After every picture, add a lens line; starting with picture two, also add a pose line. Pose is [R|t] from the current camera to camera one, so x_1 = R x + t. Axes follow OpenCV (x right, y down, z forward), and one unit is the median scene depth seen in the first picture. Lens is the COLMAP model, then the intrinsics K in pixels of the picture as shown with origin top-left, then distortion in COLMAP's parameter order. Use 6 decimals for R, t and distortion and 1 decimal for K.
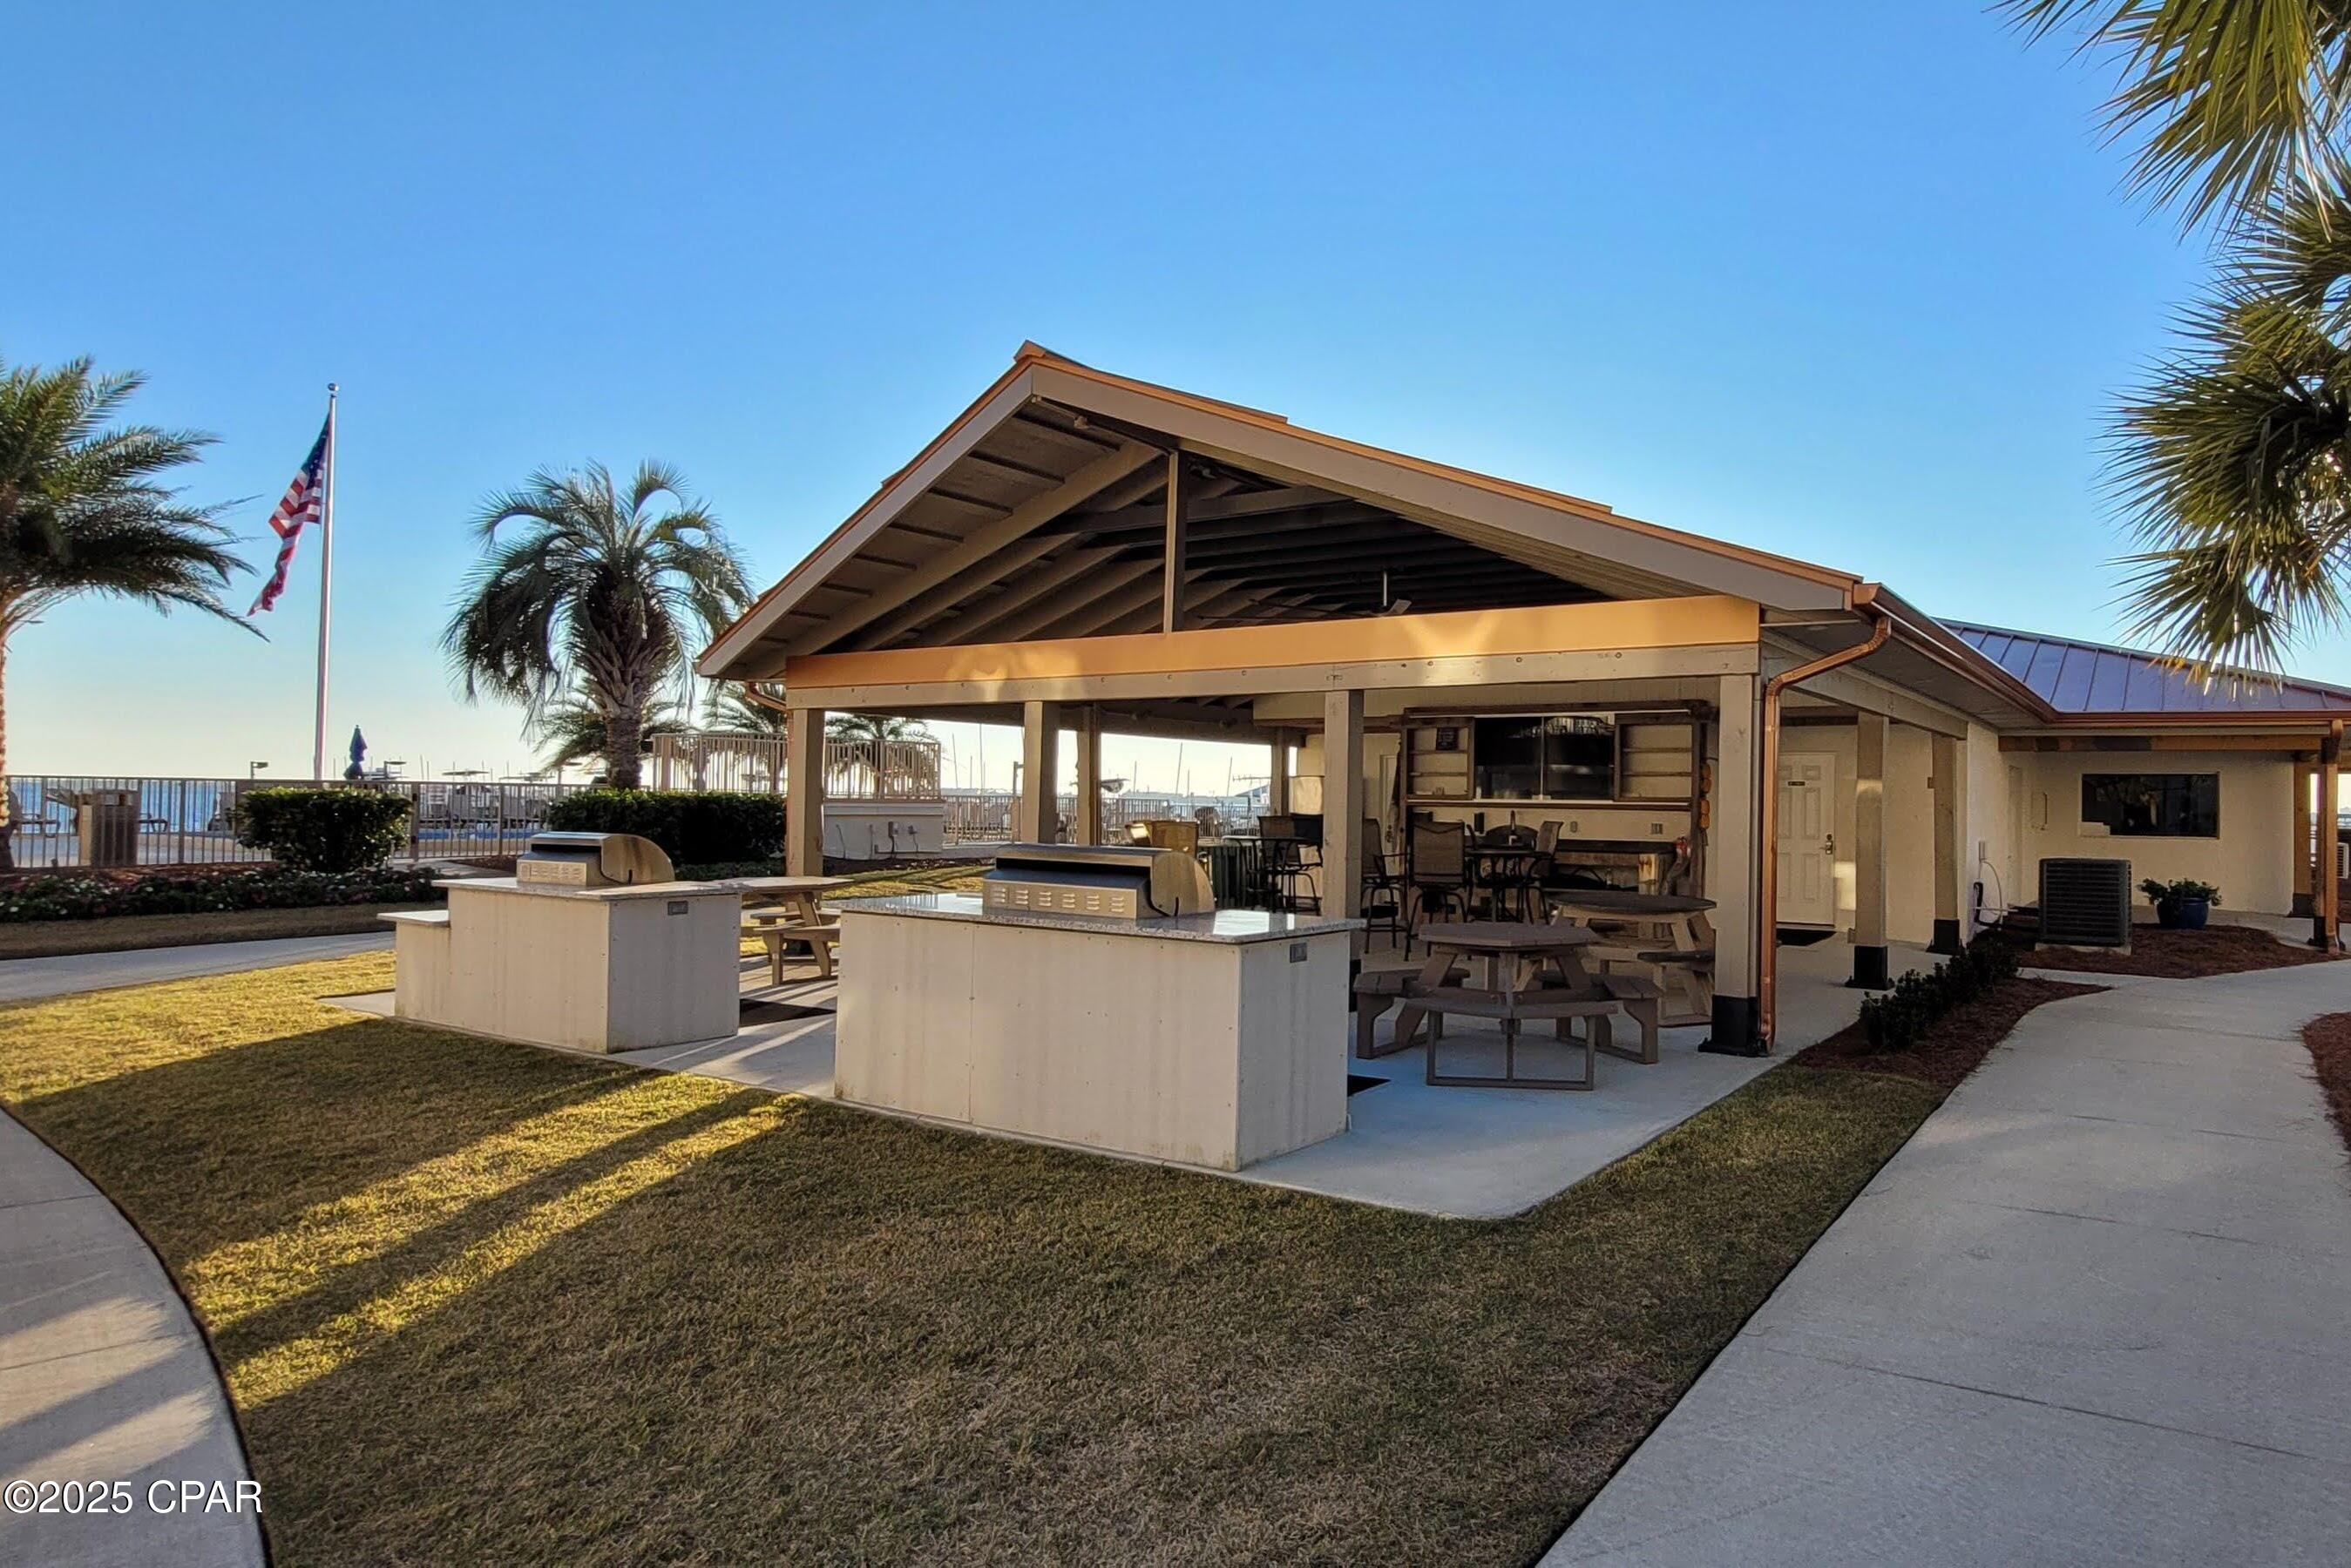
lens RADIAL K [[1273.6, 0, 1175.6], [0, 1273.6, 780.1], [0, 0, 1]] dist [0.001837, 0.000951]
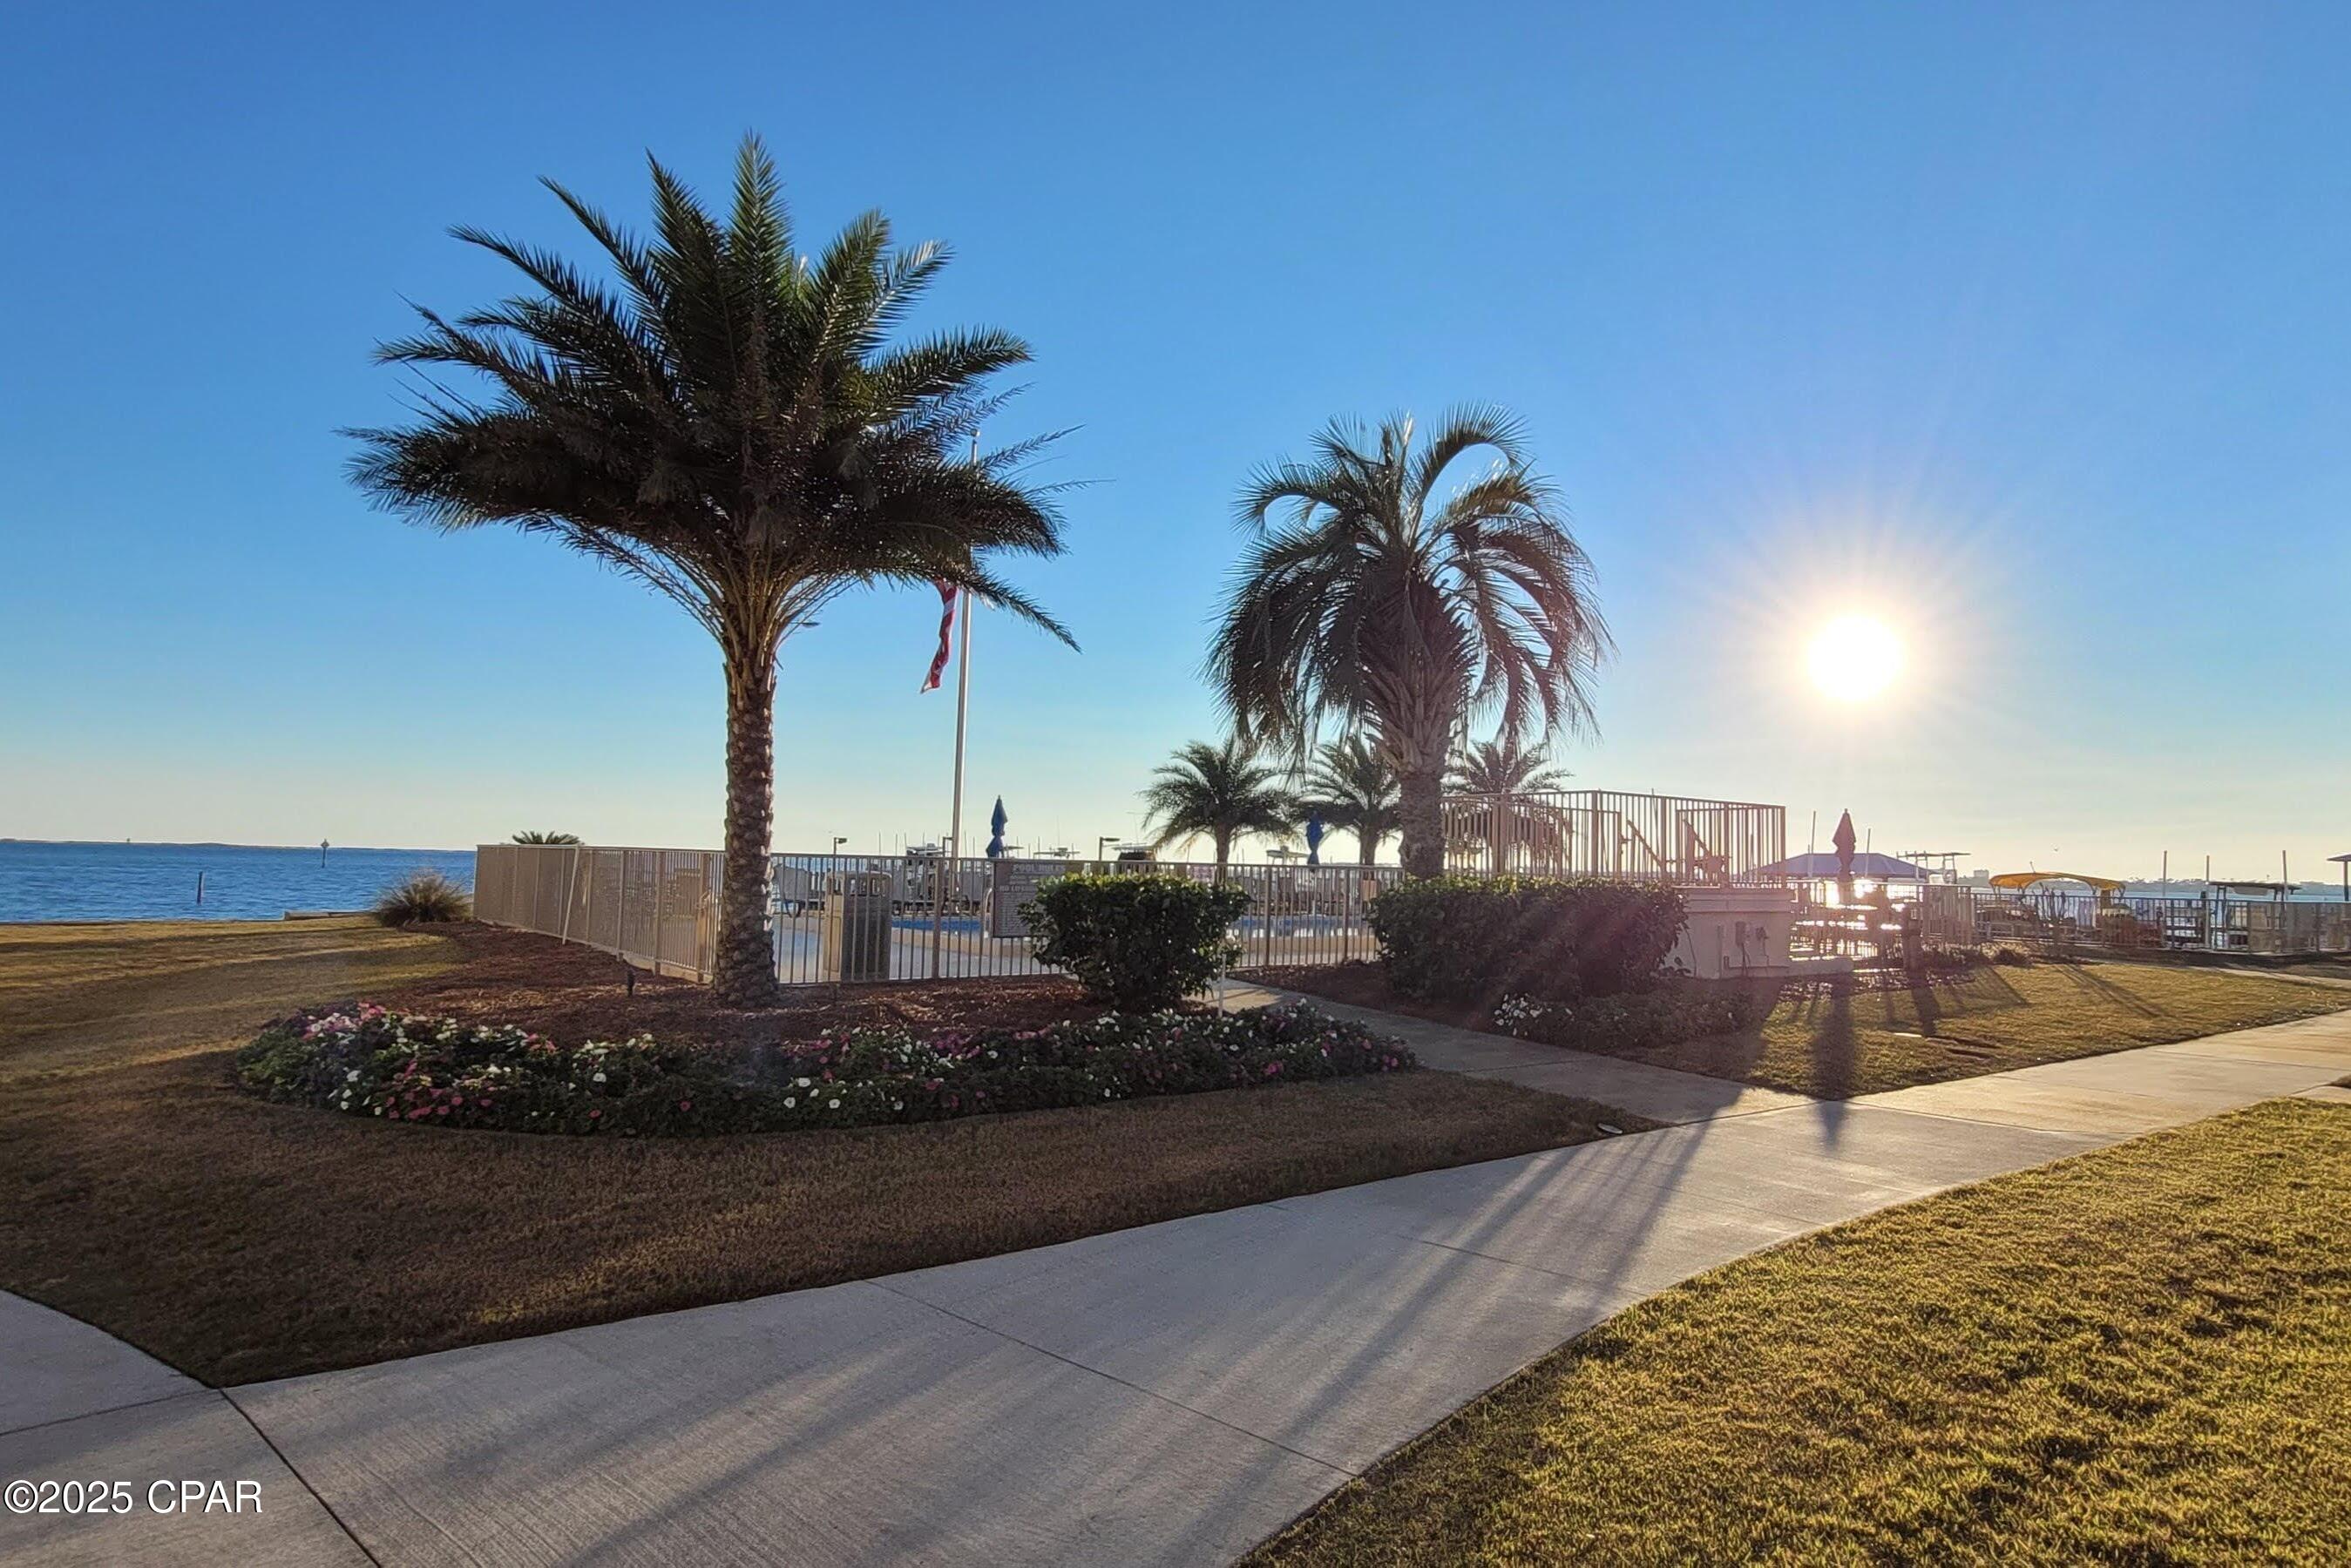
lens RADIAL K [[1273.6, 0, 1177.3], [0, 1273.6, 789.0], [0, 0, 1]] dist [0.001837, 0.000951]
pose [[0.941503, -0.014667, -0.336685, -0.320835], [-0.002947, 0.998656, -0.051743, -0.002606], [0.336991, 0.049709, 0.940195, 0.291026]]
